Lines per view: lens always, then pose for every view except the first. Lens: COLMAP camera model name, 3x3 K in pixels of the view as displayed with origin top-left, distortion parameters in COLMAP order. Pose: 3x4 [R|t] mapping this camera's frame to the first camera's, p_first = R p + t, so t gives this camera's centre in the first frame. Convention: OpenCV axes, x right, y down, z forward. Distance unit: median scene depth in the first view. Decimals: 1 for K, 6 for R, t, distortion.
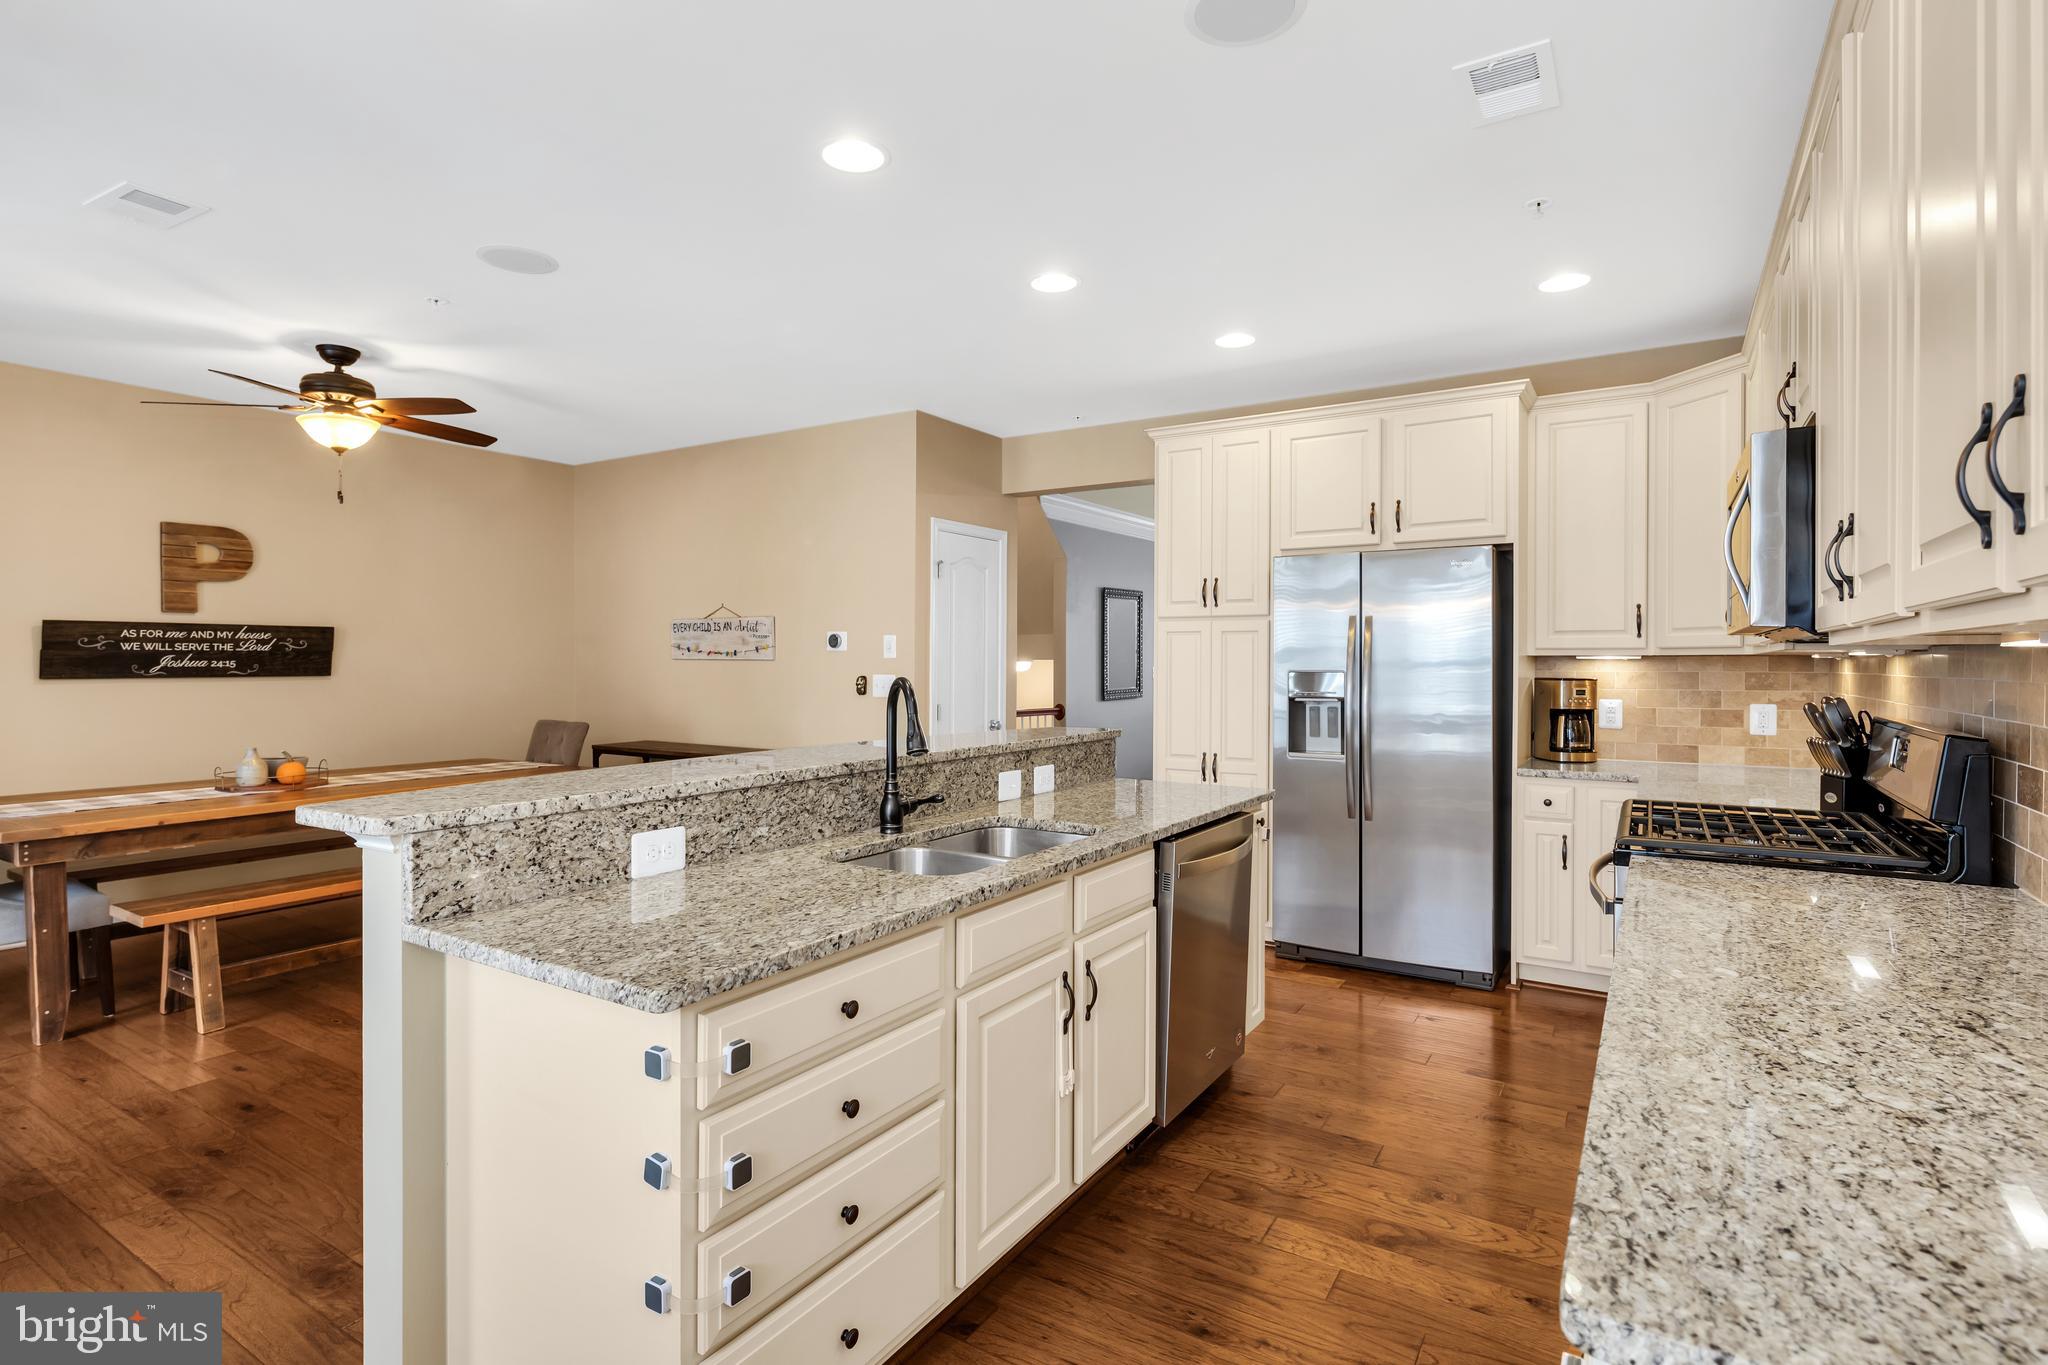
lens RADIAL K [[1002.1, 0, 1023.6], [0, 1002.1, 668.6], [0, 0, 1]] dist [0.001147, -0.002684]
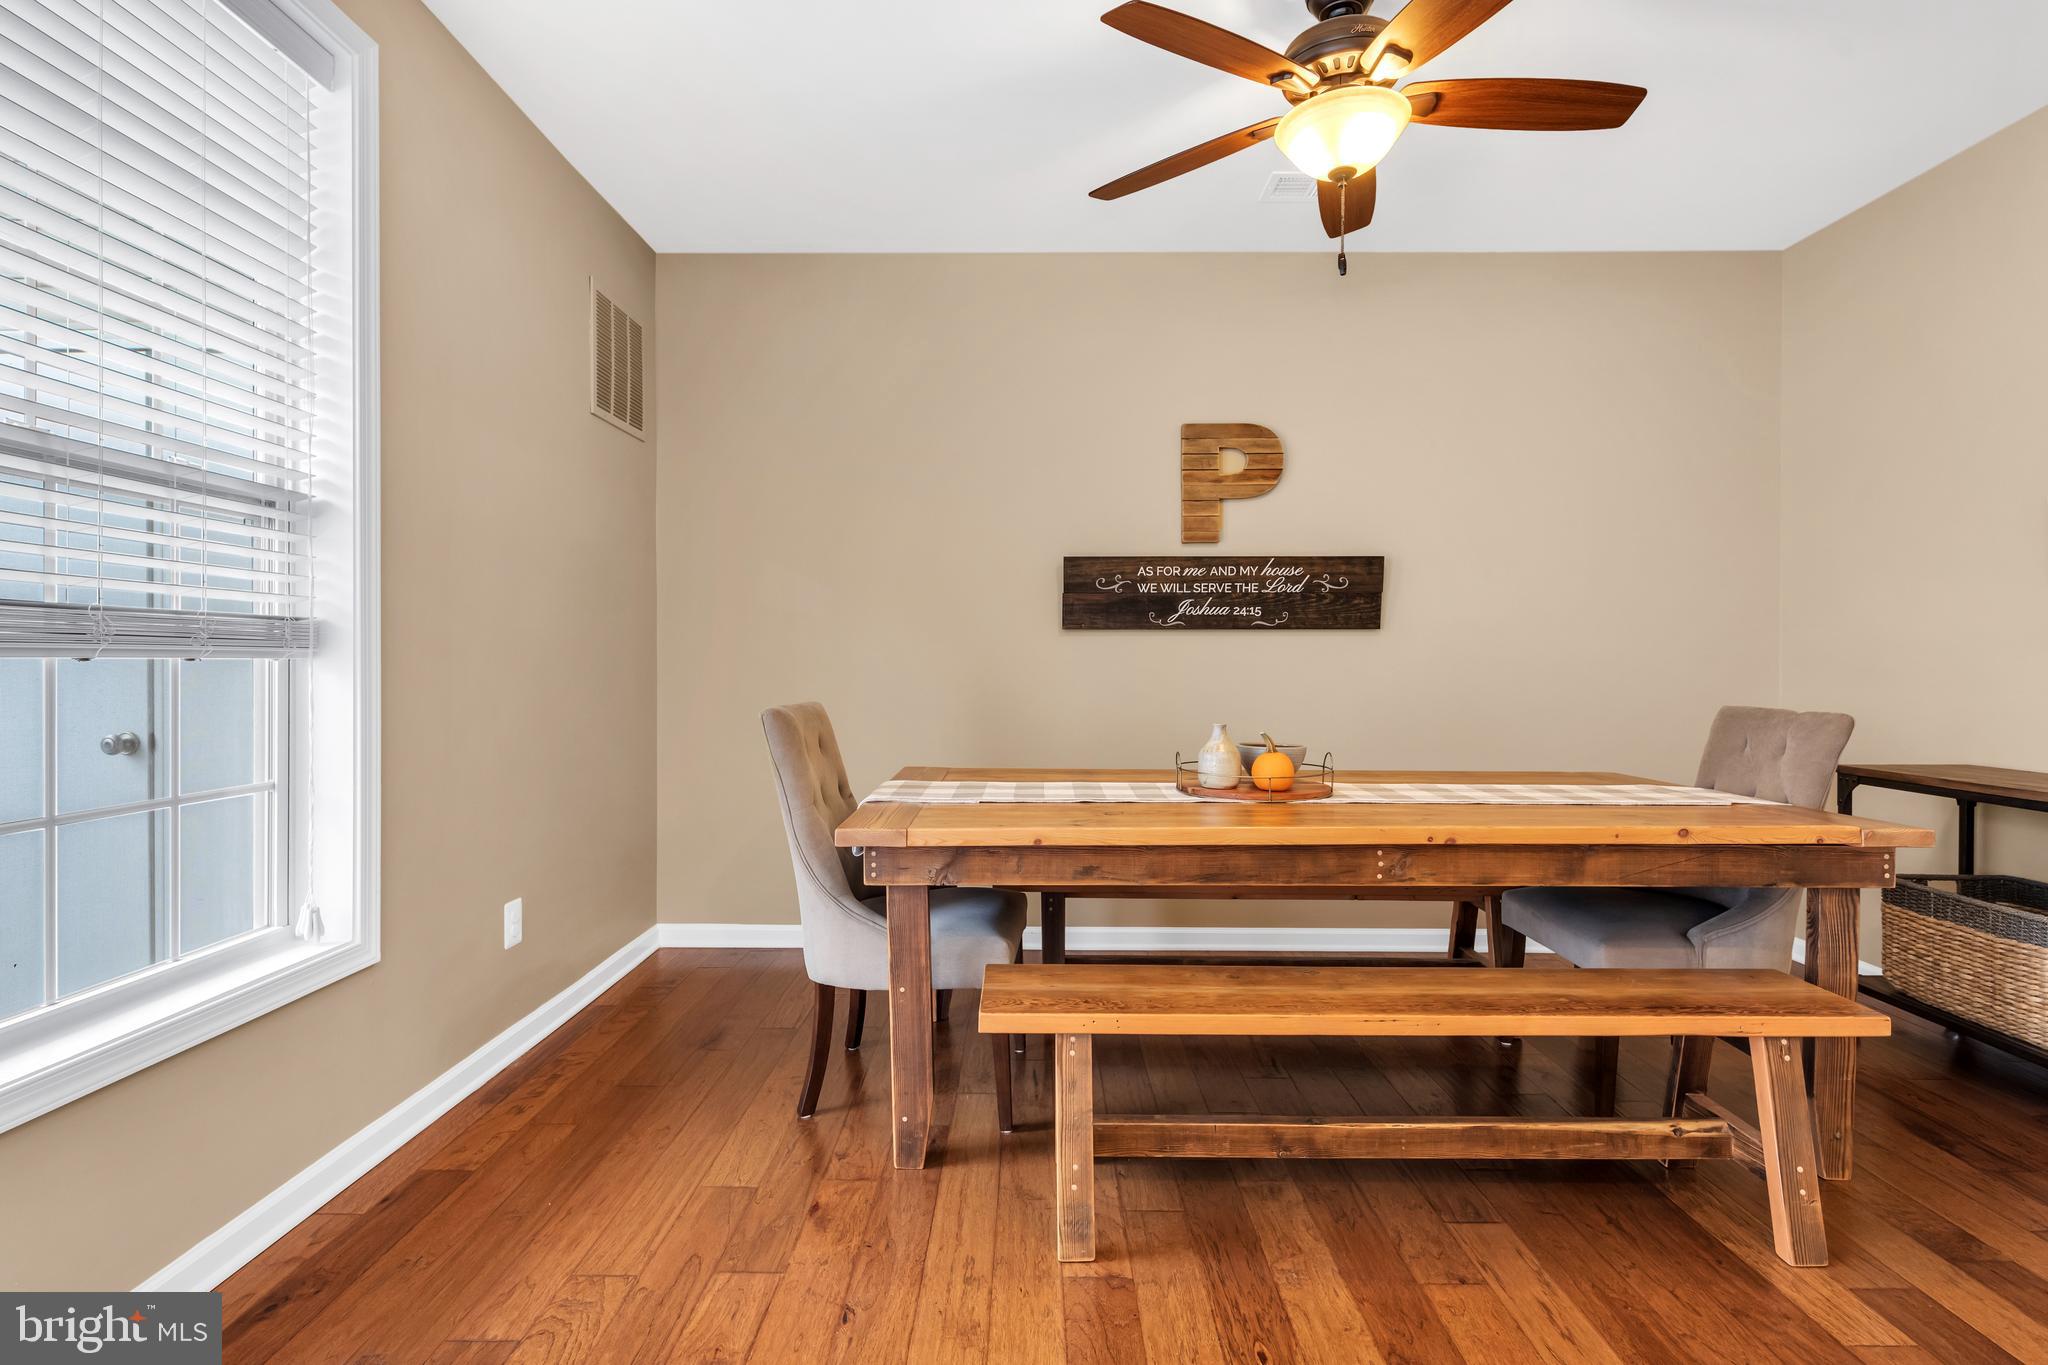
lens RADIAL K [[1002.1, 0, 1023.6], [0, 1002.1, 668.6], [0, 0, 1]] dist [0.001147, -0.002684]
pose [[0.522646, 0.005144, -0.852535, -0.272242], [-0.008910, 0.999960, 0.000571, 0.039712], [0.852503, 0.007298, 0.522671, 0.499786]]
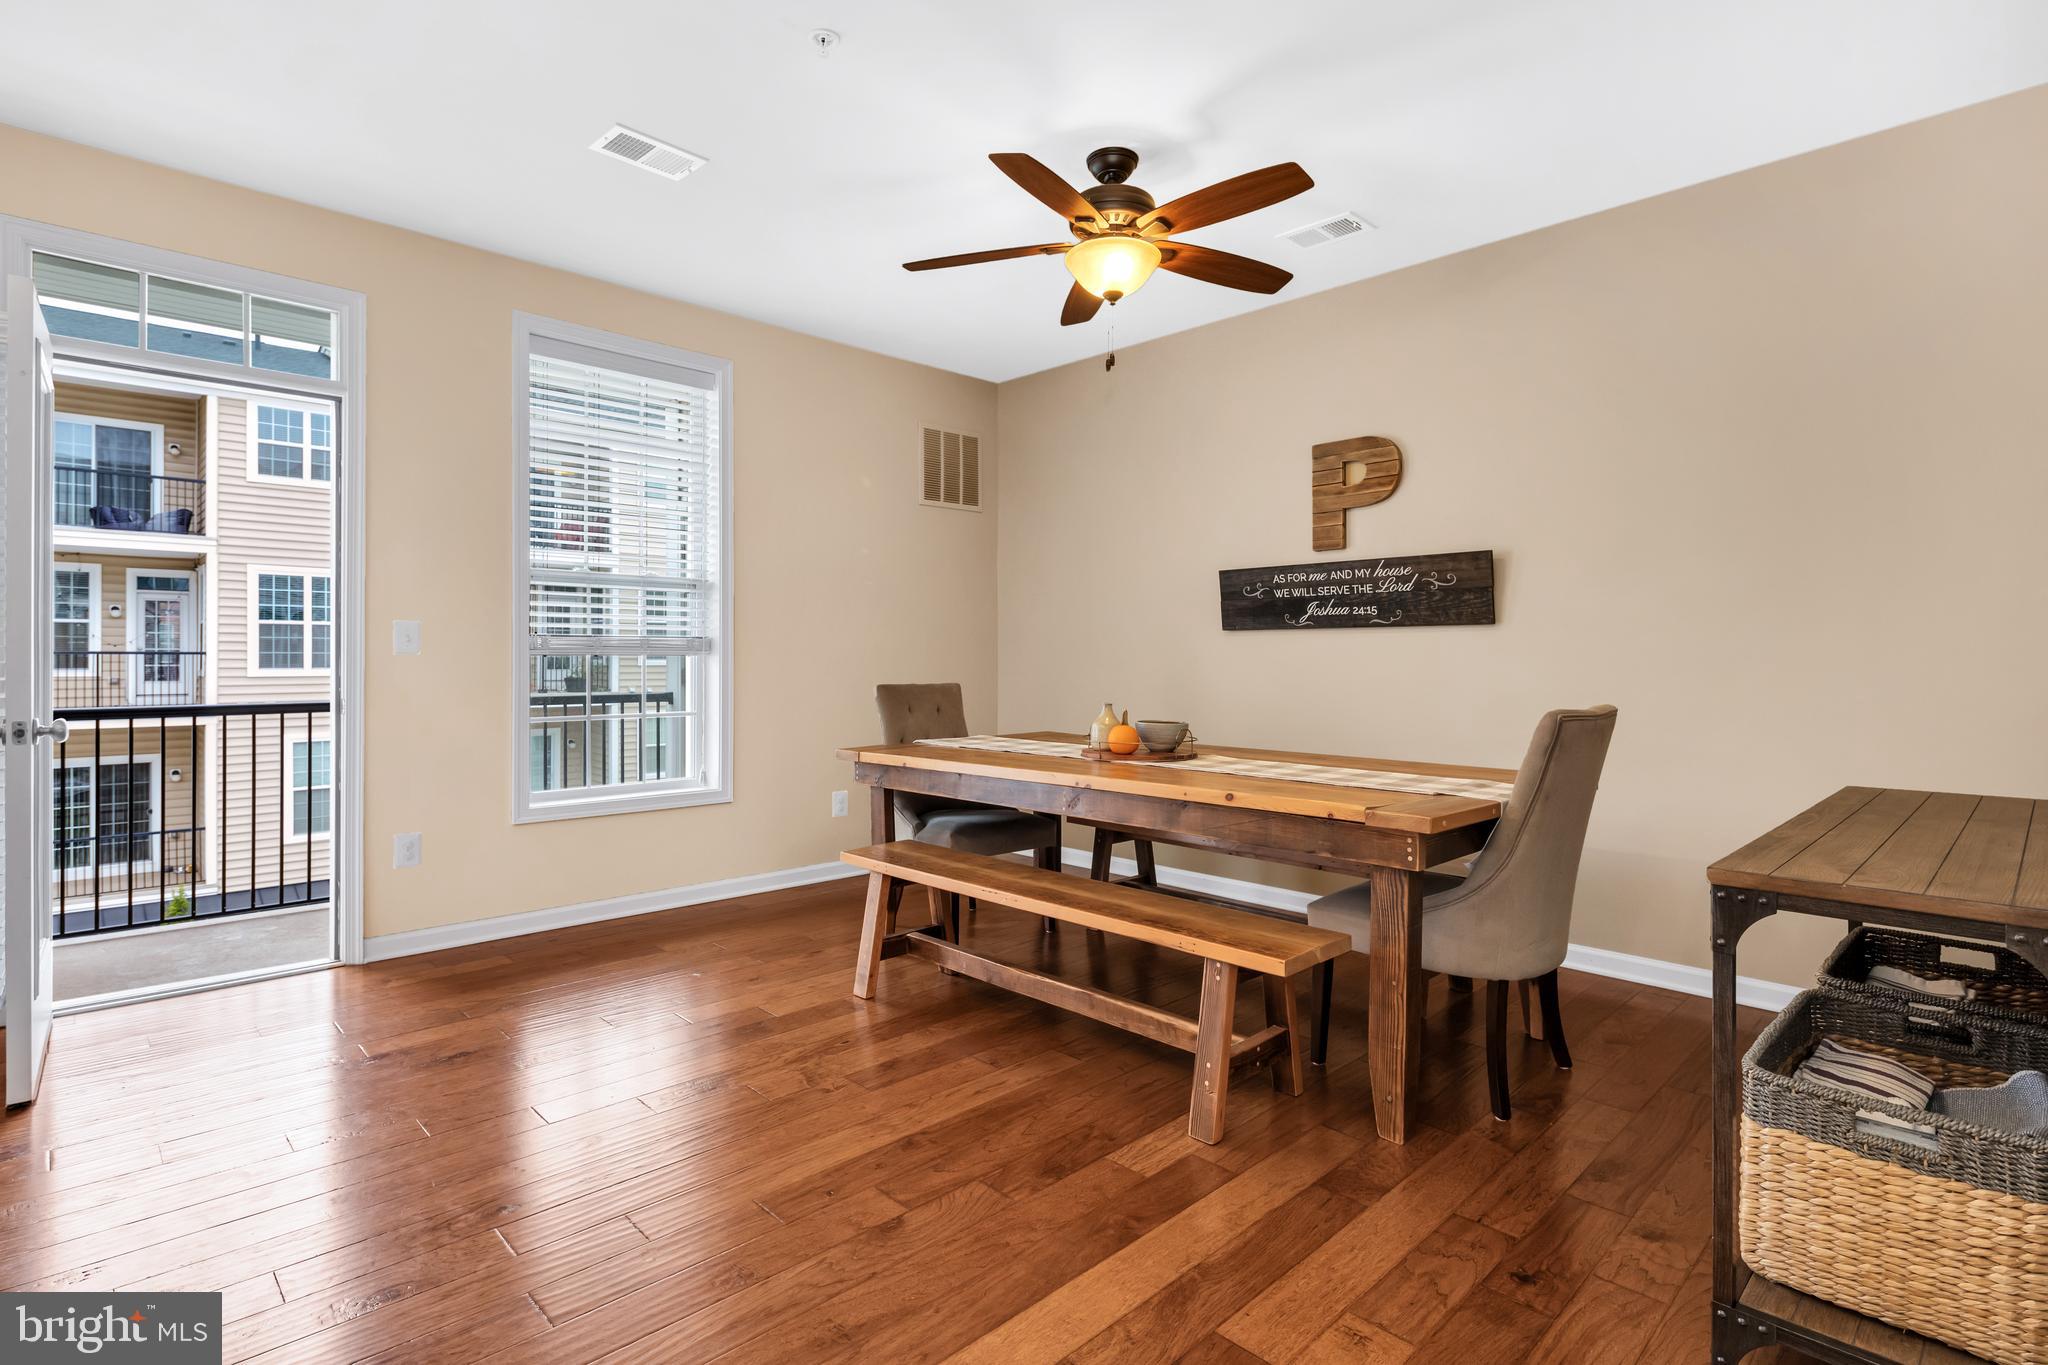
lens RADIAL K [[1003.0, 0, 1026.4], [0, 1003.0, 661.8], [0, 0, 1]] dist [0.003920, -0.000100]
pose [[-0.234924, 0.002111, -0.972011, 0.030963], [-0.010949, 0.999928, 0.004818, 0.036132], [0.971952, 0.011775, -0.234884, 0.965379]]
